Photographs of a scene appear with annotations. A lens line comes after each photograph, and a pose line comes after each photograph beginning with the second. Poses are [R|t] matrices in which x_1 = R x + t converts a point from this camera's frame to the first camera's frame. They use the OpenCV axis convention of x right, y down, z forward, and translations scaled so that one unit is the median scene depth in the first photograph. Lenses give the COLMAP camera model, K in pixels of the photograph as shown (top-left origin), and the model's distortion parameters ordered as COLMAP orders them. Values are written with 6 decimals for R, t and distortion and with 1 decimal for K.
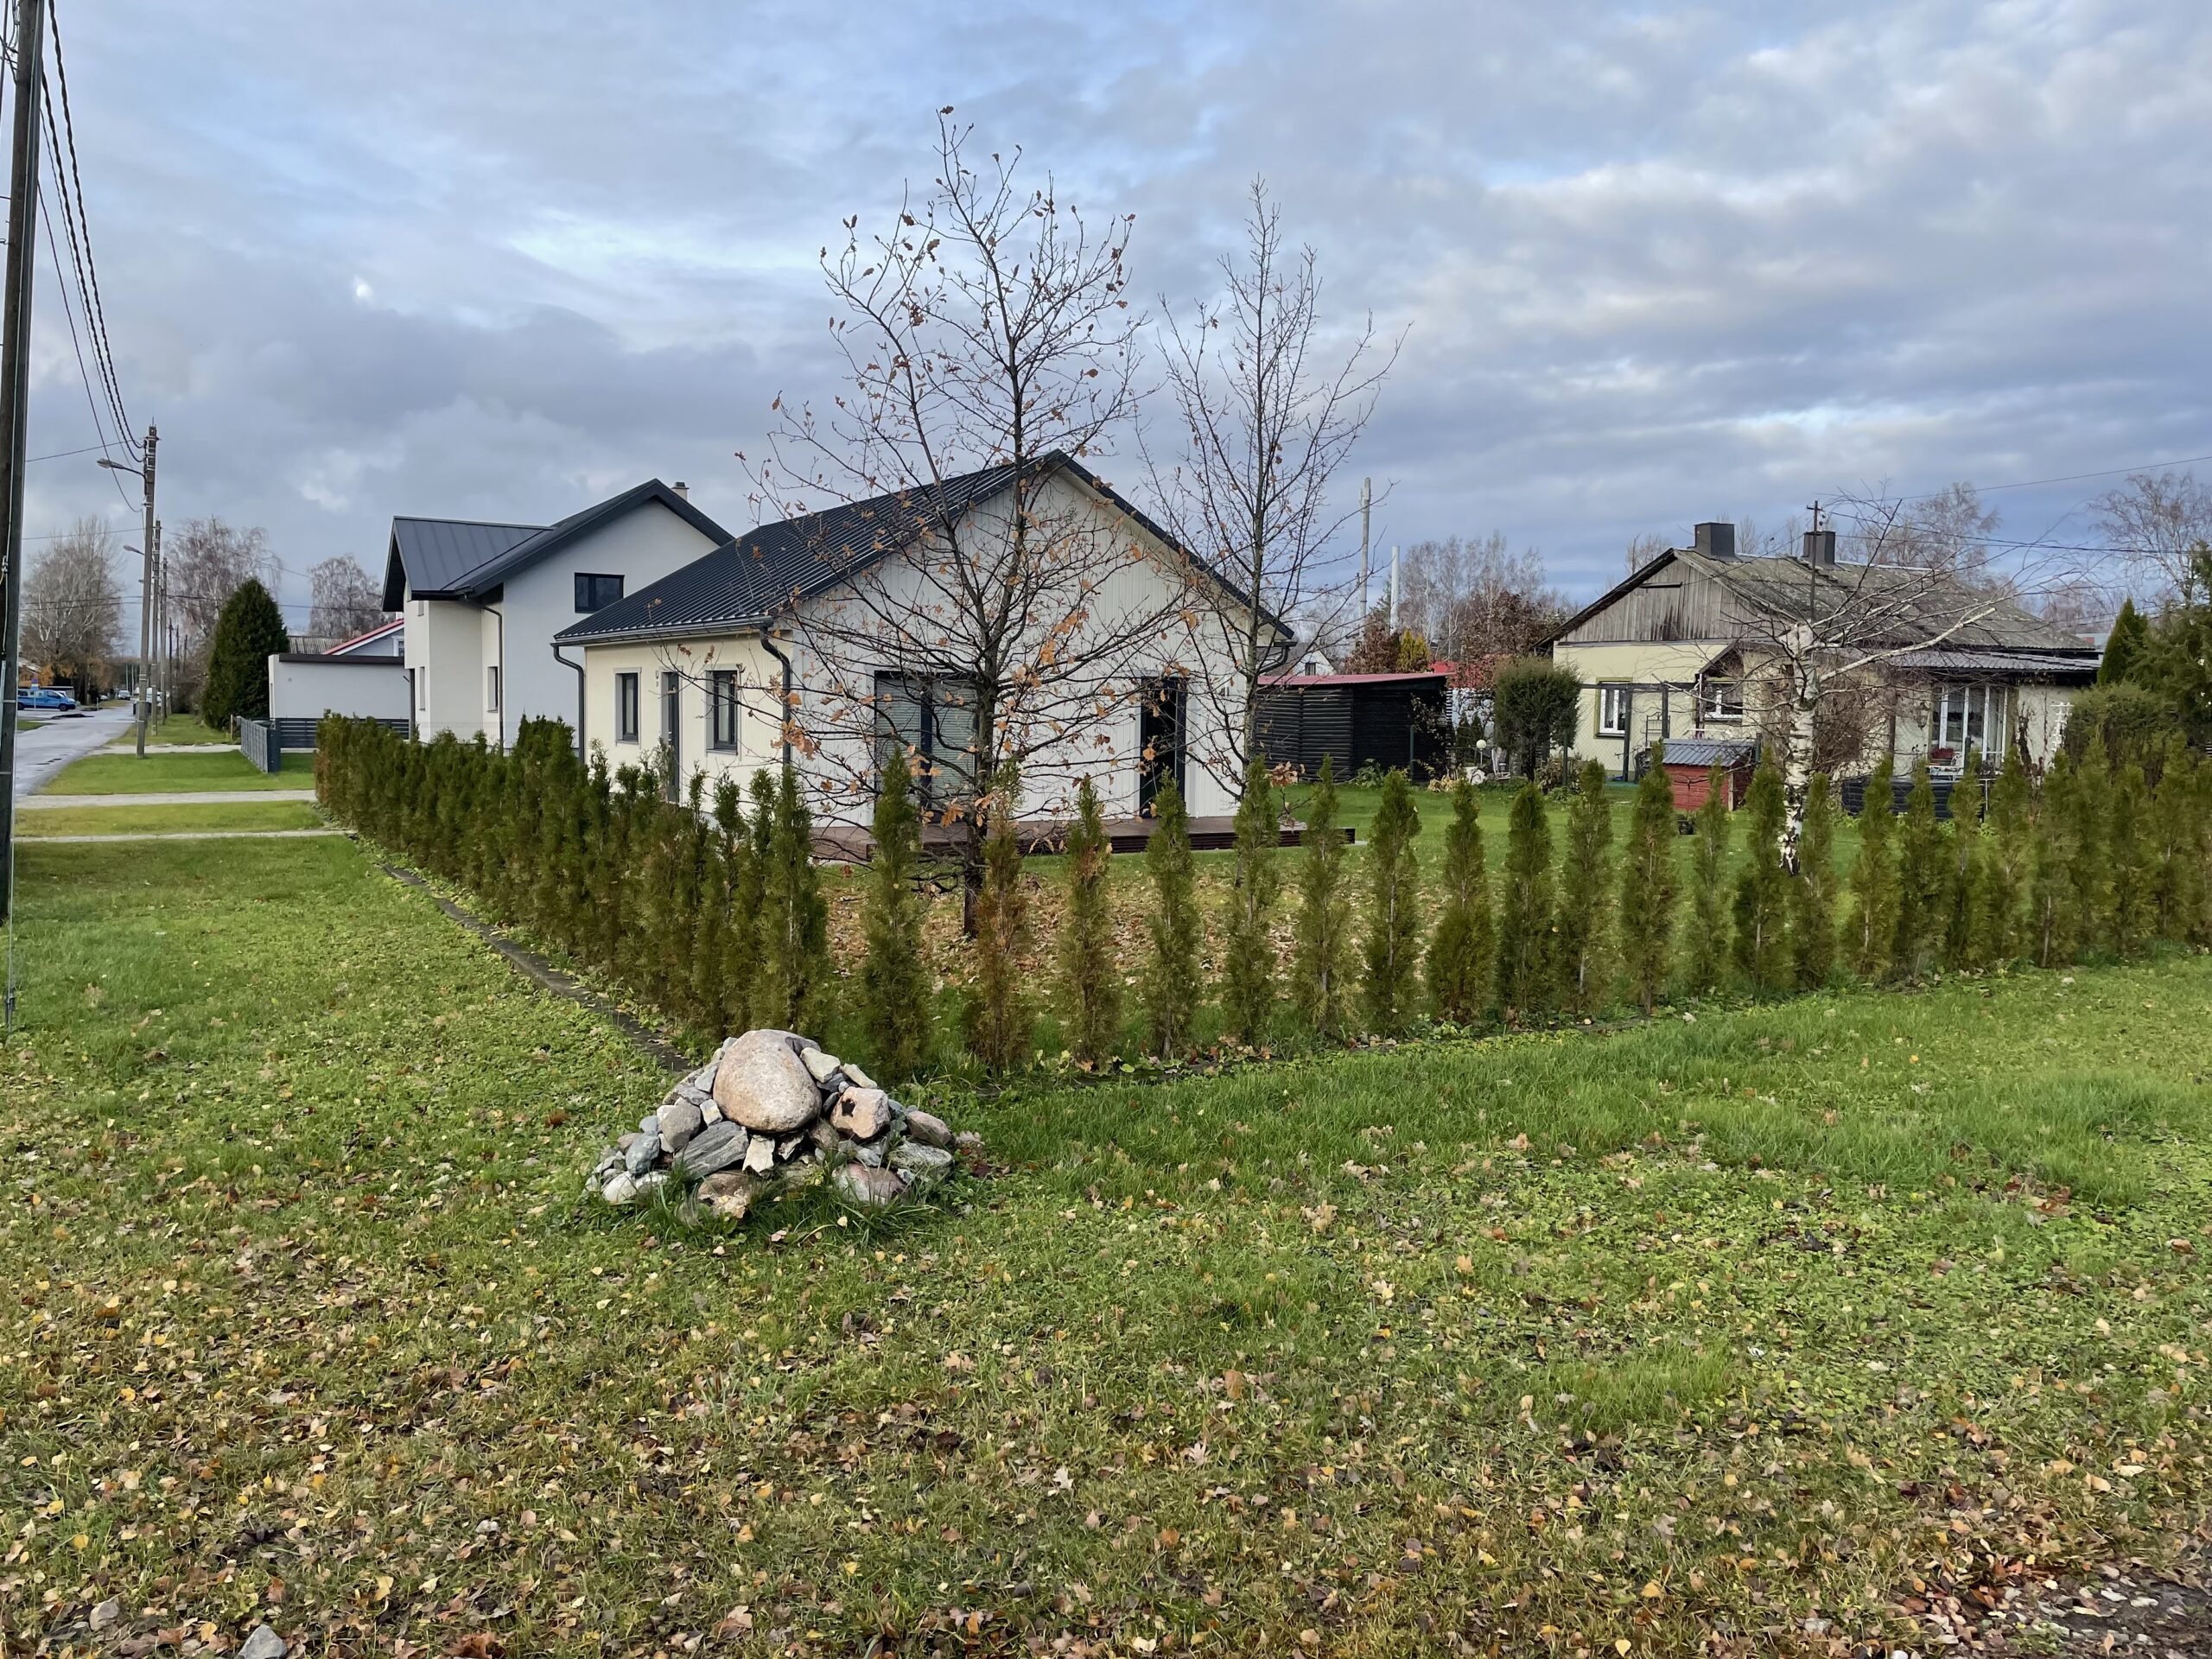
lens RADIAL K [[1696.0, 0, 1106.0], [0, 1696.0, 829.5], [0, 0, 1]] dist [0.052719, -0.053638]
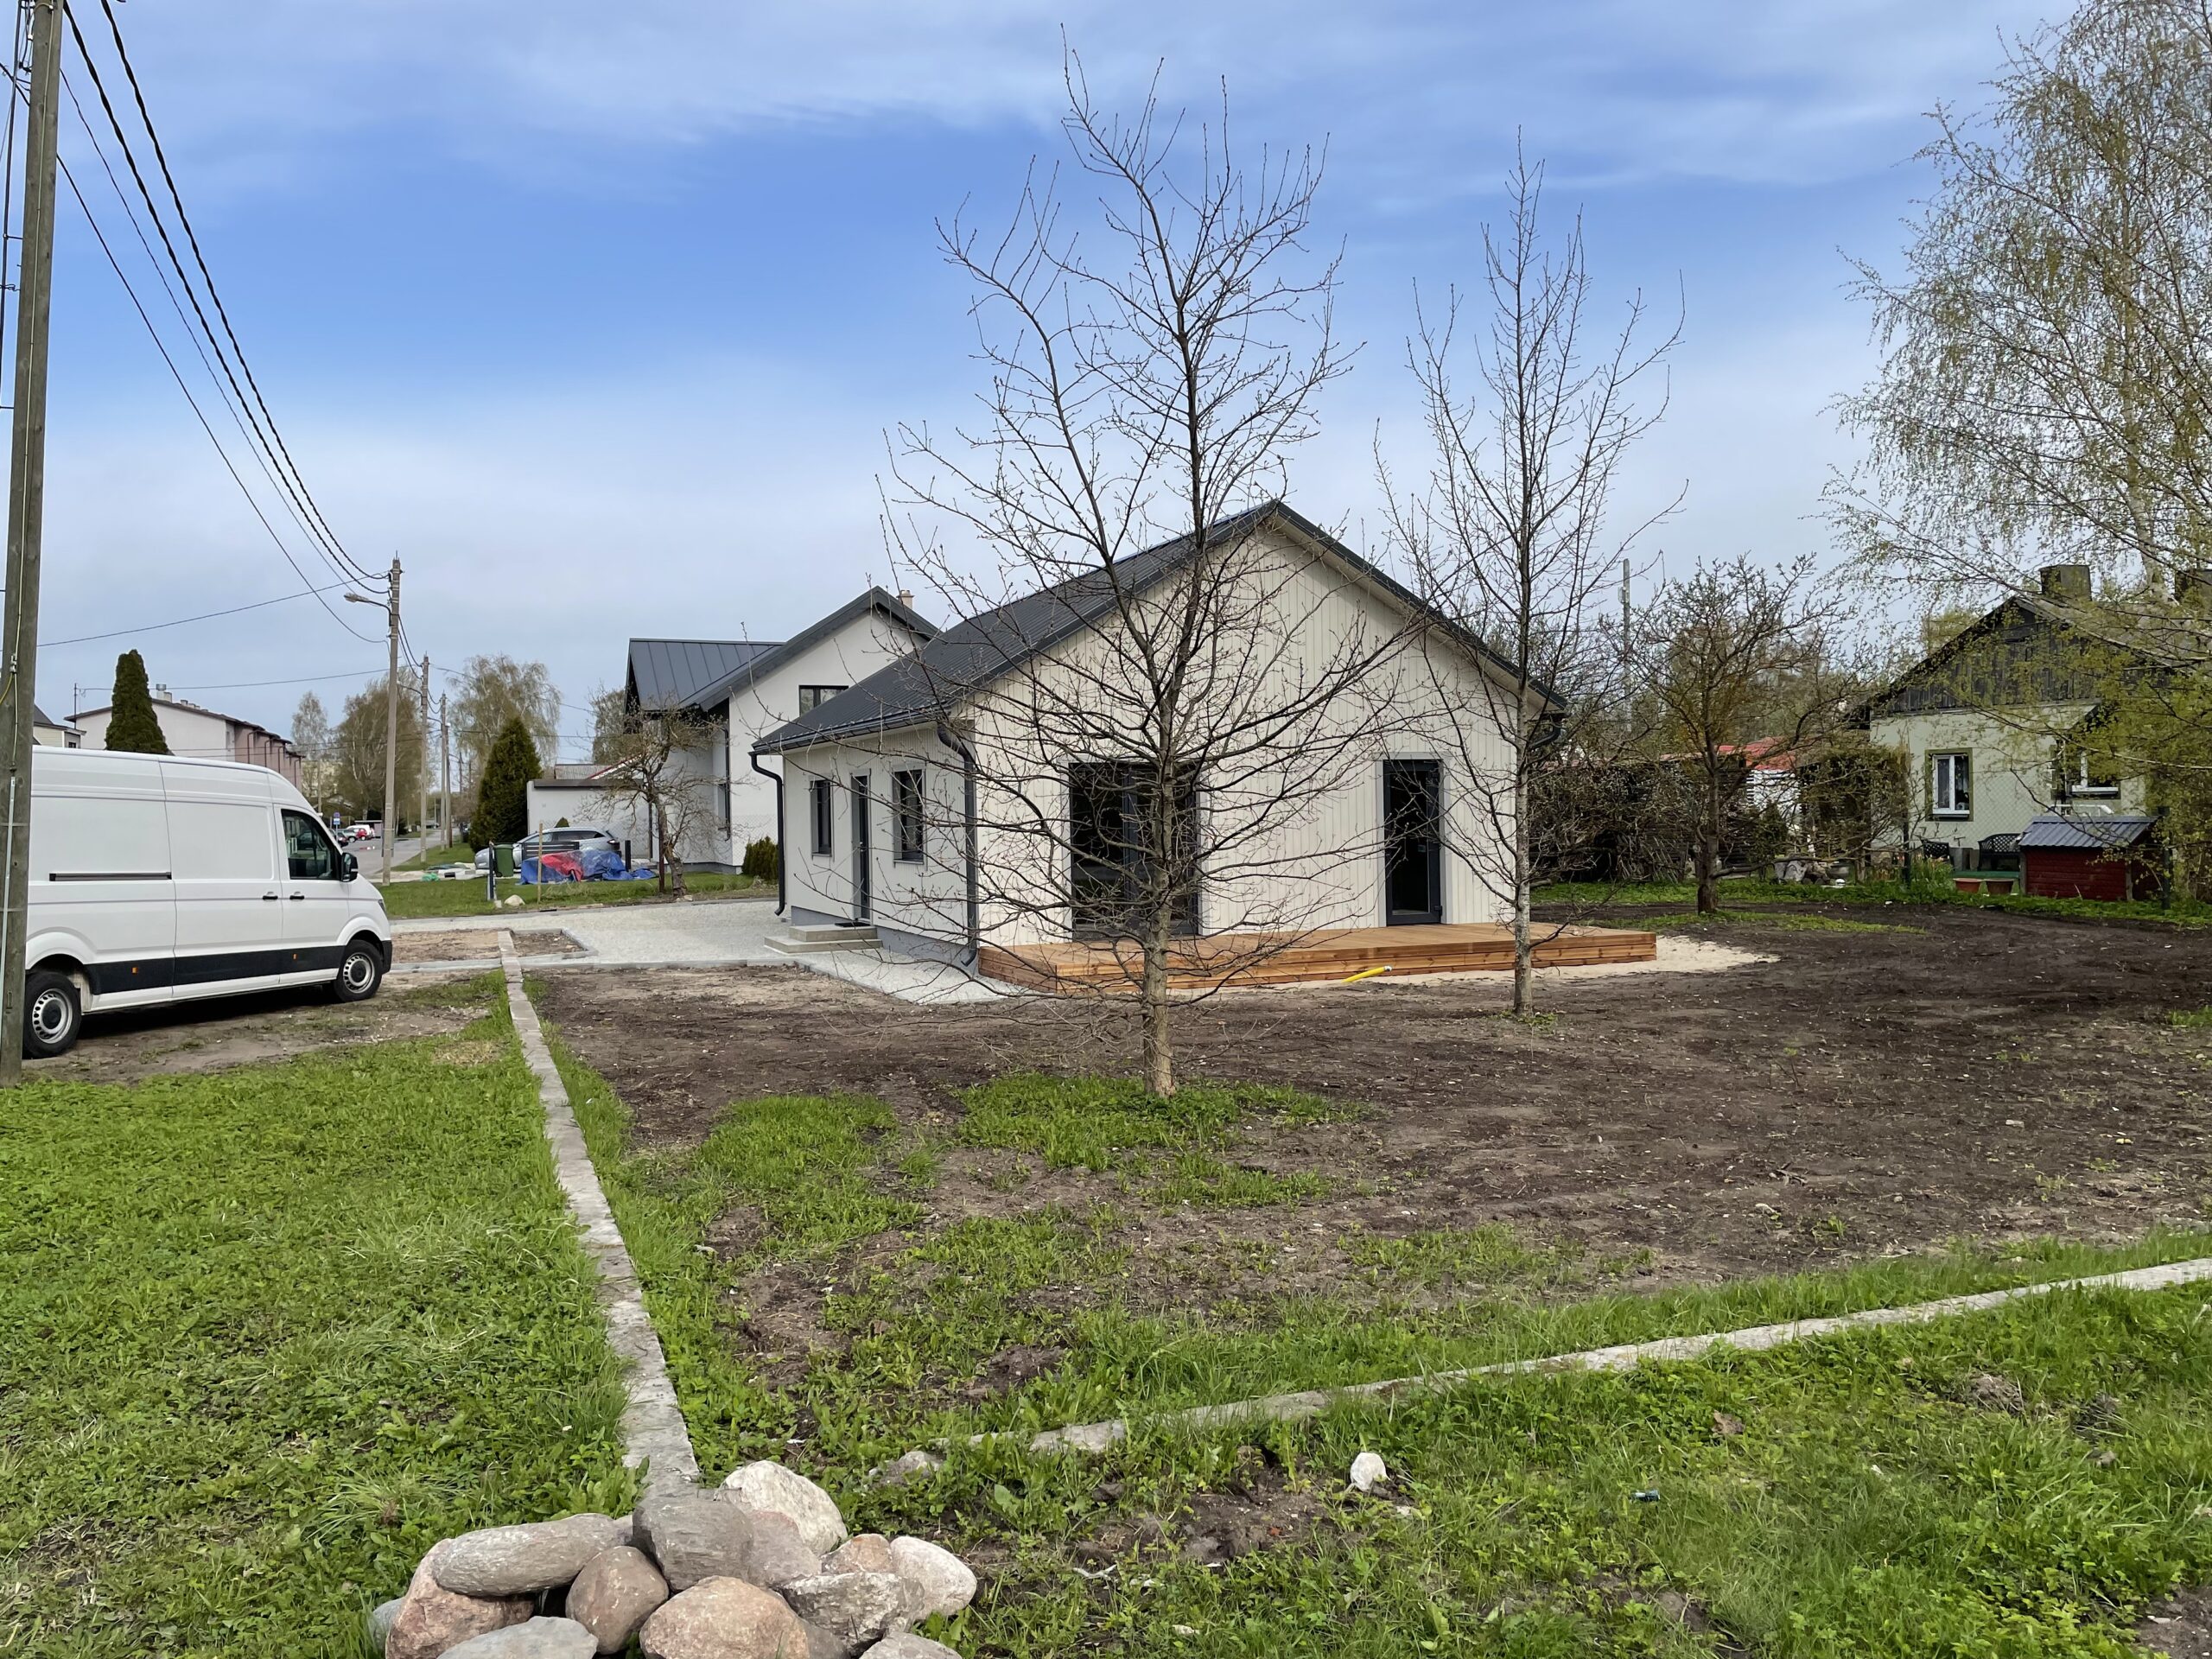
lens RADIAL K [[1668.6, 0, 1106.0], [0, 1668.6, 829.5], [0, 0, 1]] dist [0.063851, -0.092028]
pose [[0.987429, -0.031090, -0.154975, 0.011196], [0.021205, 0.997658, -0.065033, -0.003882], [0.156634, 0.060929, 0.985776, 0.158161]]
